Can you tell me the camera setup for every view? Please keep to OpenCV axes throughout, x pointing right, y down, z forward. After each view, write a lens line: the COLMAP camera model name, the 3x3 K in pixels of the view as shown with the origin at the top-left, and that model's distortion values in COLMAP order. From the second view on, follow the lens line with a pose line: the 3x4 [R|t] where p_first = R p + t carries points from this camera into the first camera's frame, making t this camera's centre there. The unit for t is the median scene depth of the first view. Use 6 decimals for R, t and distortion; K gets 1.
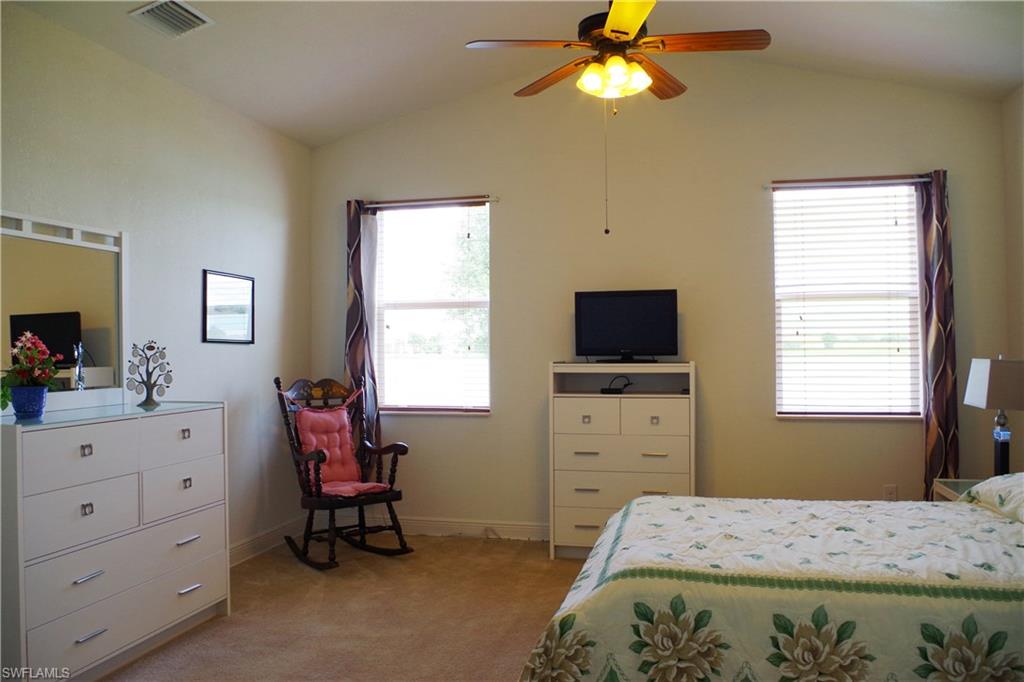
lens RADIAL K [[814.4, 0, 506.4], [0, 814.4, 340.2], [0, 0, 1]] dist [-0.079386, 0.018336]
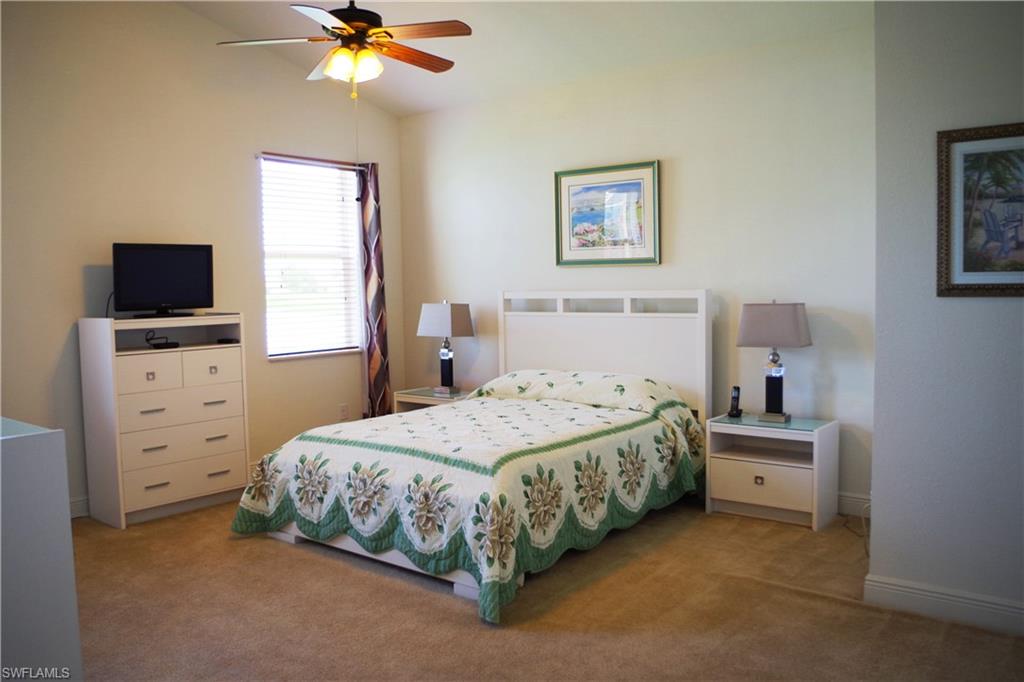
lens RADIAL K [[814.4, 0, 503.1], [0, 814.4, 339.8], [0, 0, 1]] dist [-0.079386, 0.018336]
pose [[0.424921, -0.061664, 0.903128, -0.596162], [0.007520, 0.997883, 0.064596, -0.004750], [-0.905199, -0.020657, 0.424485, 0.220072]]
